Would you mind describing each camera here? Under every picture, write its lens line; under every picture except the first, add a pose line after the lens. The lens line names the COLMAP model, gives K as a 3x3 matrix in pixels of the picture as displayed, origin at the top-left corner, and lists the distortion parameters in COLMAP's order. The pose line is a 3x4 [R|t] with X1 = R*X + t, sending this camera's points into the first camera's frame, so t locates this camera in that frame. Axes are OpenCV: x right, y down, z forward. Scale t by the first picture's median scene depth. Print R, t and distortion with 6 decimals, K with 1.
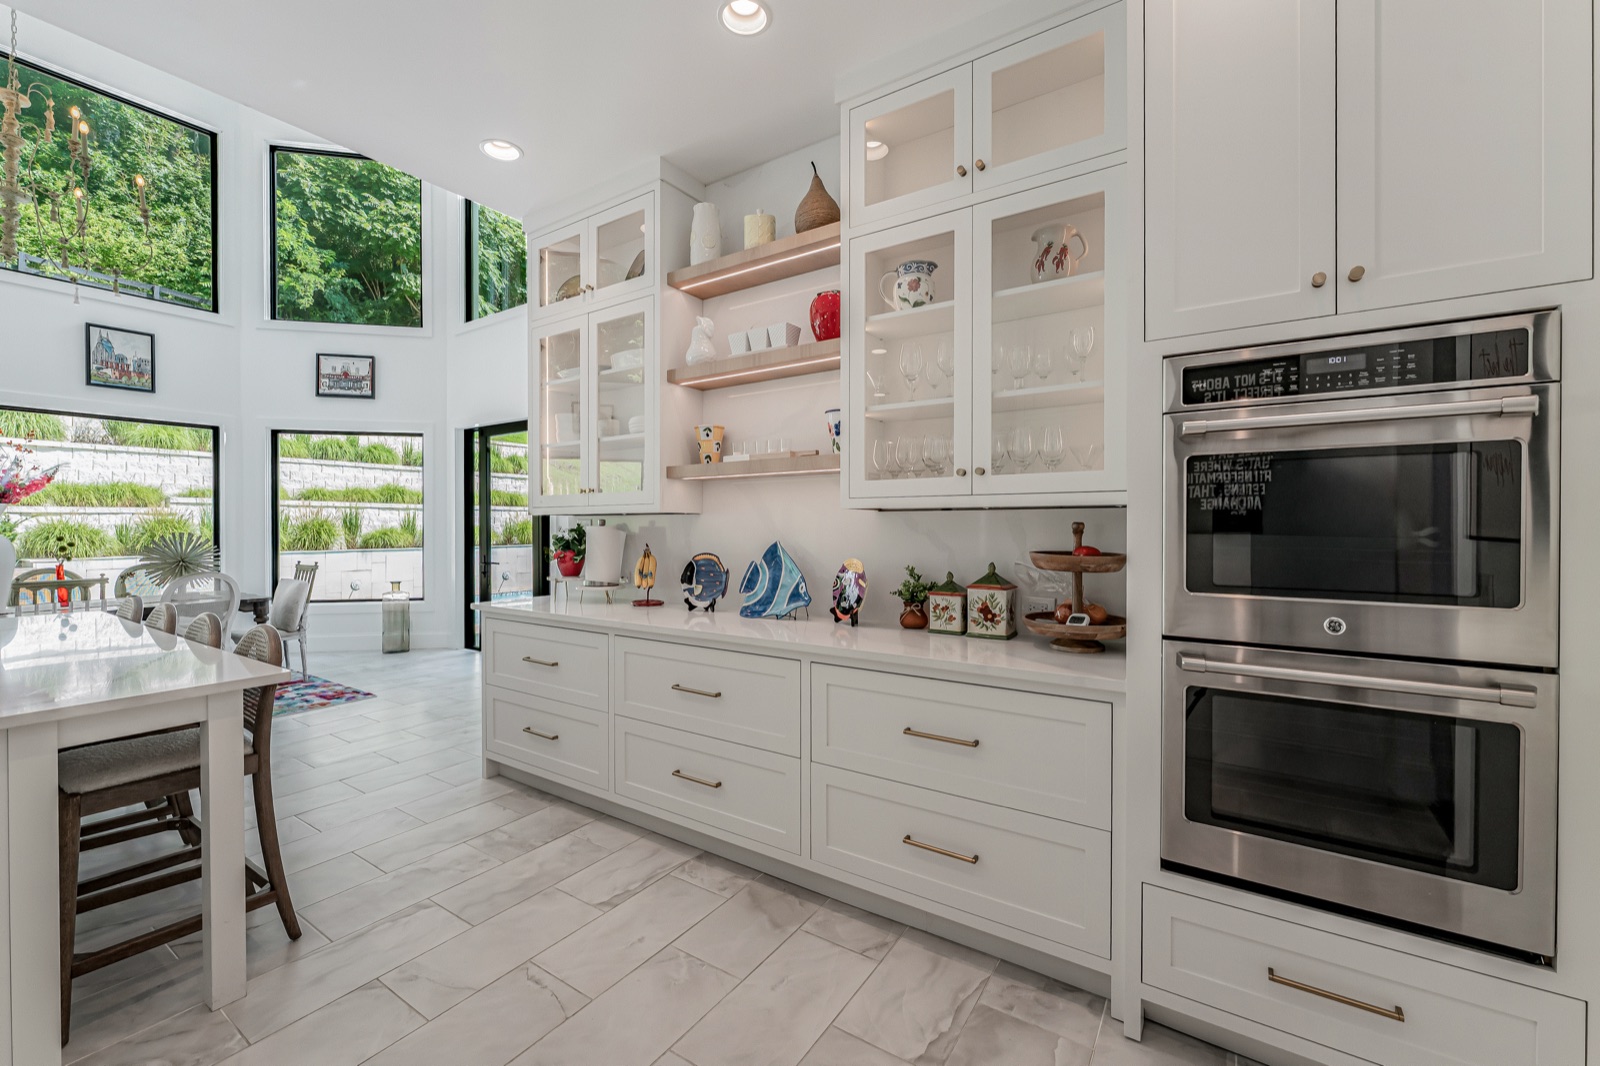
lens RADIAL K [[647.3, 0, 801.4], [0, 647.3, 530.6], [0, 0, 1]] dist [0.000566, 0.000190]
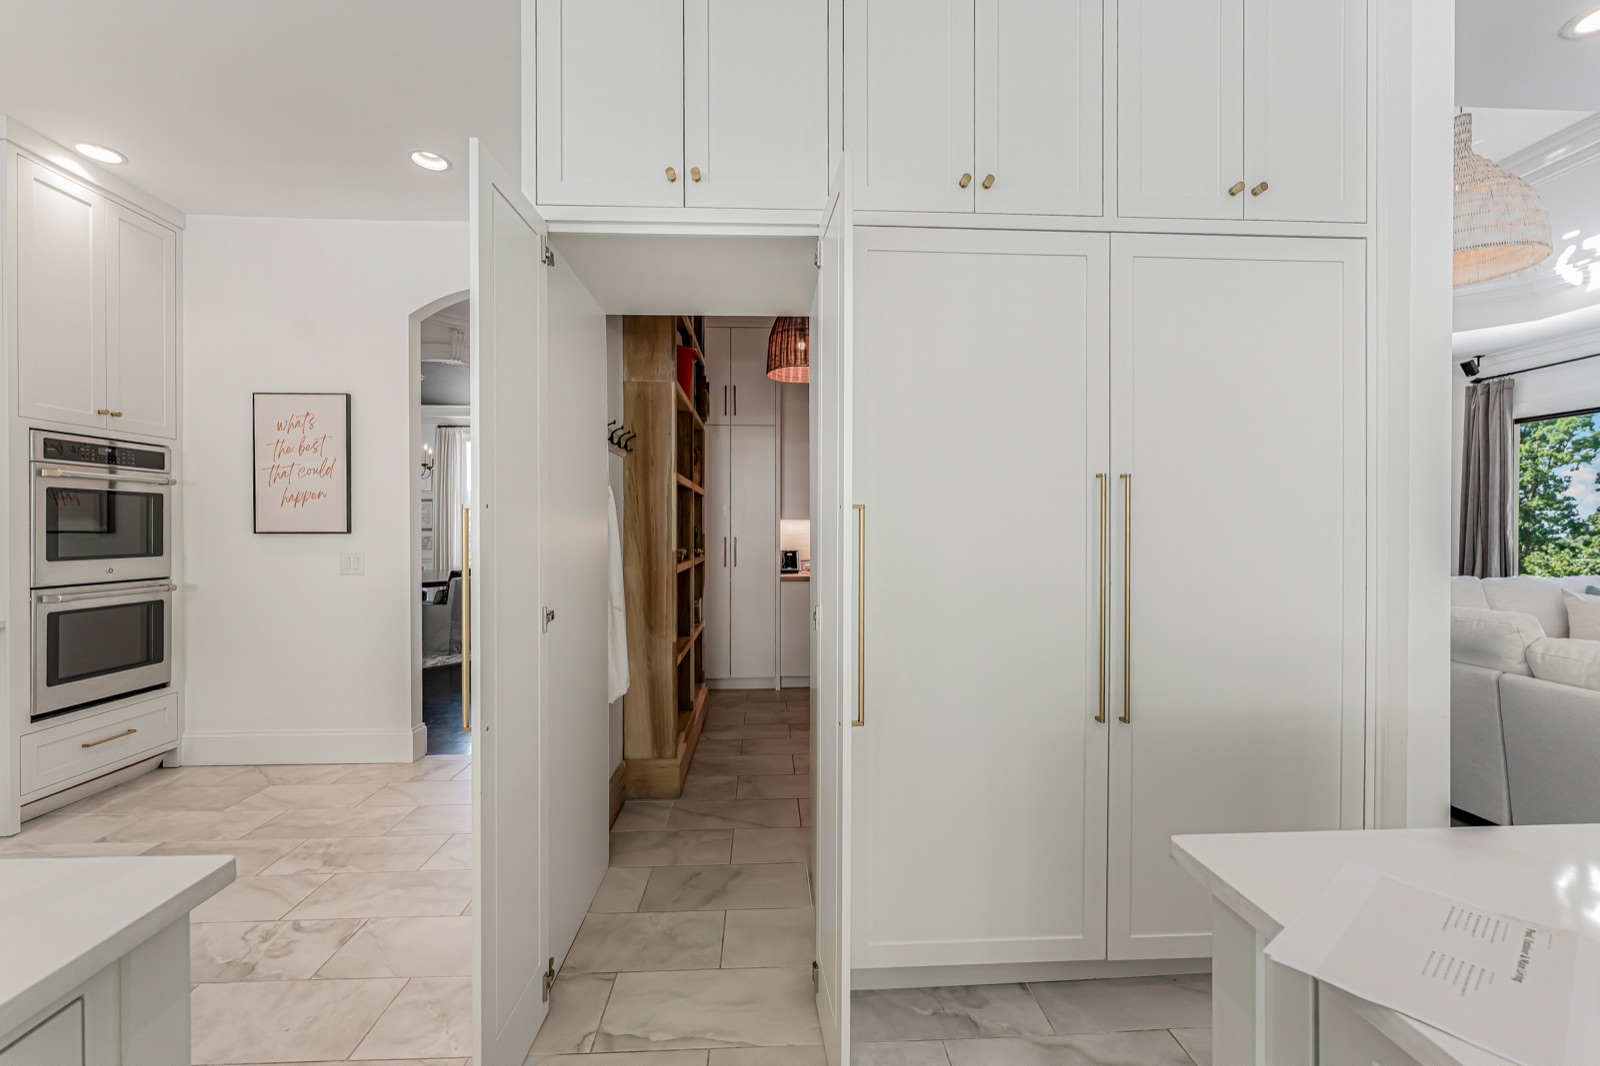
lens RADIAL K [[647.3, 0, 798.8], [0, 647.3, 527.5], [0, 0, 1]] dist [0.000566, 0.000190]
pose [[-0.596064, 0.000044, 0.802937, -2.340945], [0.002452, 0.999995, 0.001765, -0.000038], [-0.802933, 0.003020, -0.596062, 0.427394]]
